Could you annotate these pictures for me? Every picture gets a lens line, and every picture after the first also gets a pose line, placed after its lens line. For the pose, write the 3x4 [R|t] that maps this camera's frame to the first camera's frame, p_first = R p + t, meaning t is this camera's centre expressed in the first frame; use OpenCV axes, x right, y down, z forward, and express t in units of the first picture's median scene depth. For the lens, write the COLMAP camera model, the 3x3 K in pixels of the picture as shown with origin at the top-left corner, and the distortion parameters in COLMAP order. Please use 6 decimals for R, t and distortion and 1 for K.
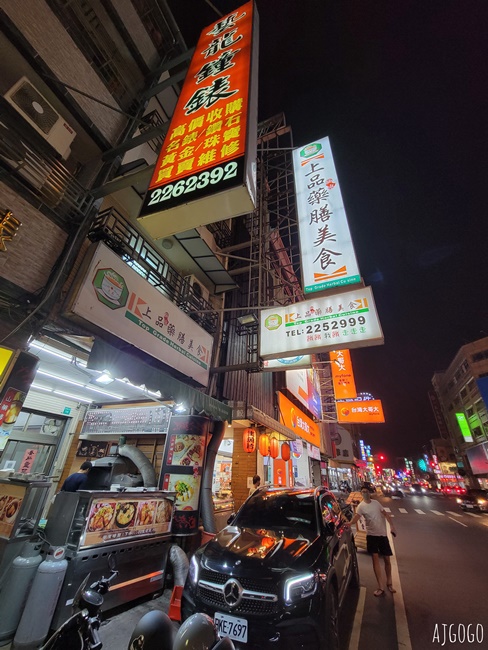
lens RADIAL K [[264.8, 0, 244.2], [0, 264.8, 326.5], [0, 0, 1]] dist [0.001231, 0.000202]
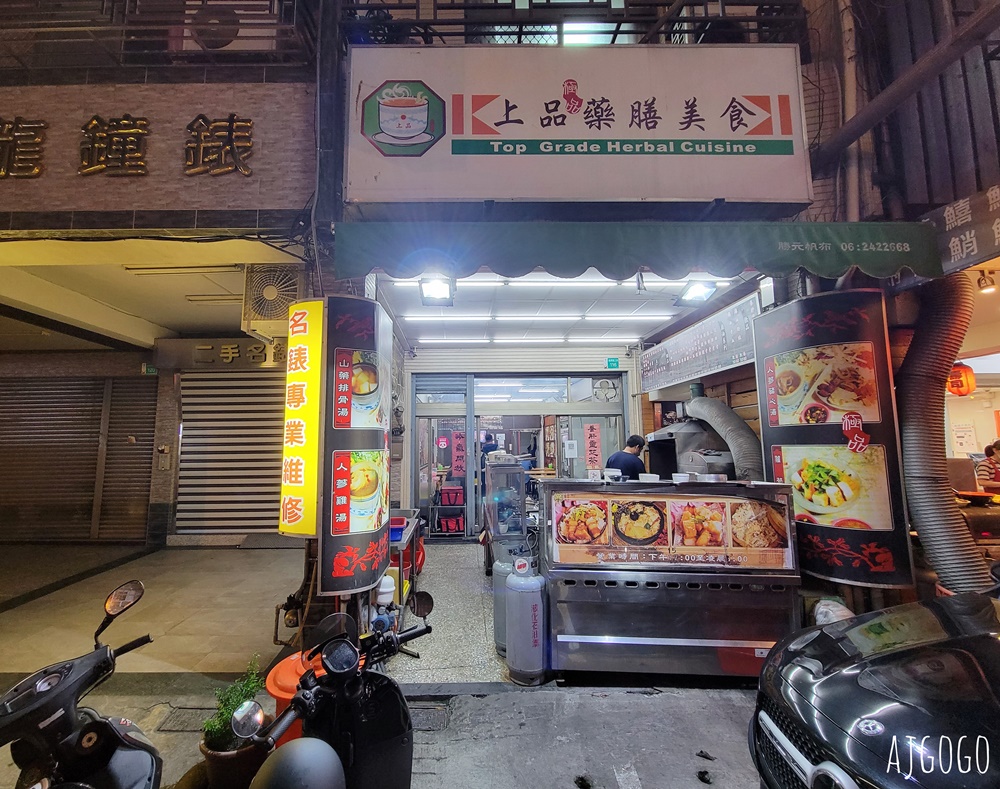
lens RADIAL K [[451.0, 0, 497.1], [0, 451.0, 393.5], [0, 0, 1]] dist [-0.003193, -0.000467]
pose [[0.413098, -0.154969, -0.897404, 0.180034], [0.471426, 0.879497, 0.065133, 0.253898], [0.779171, -0.449966, 0.436375, 0.425693]]
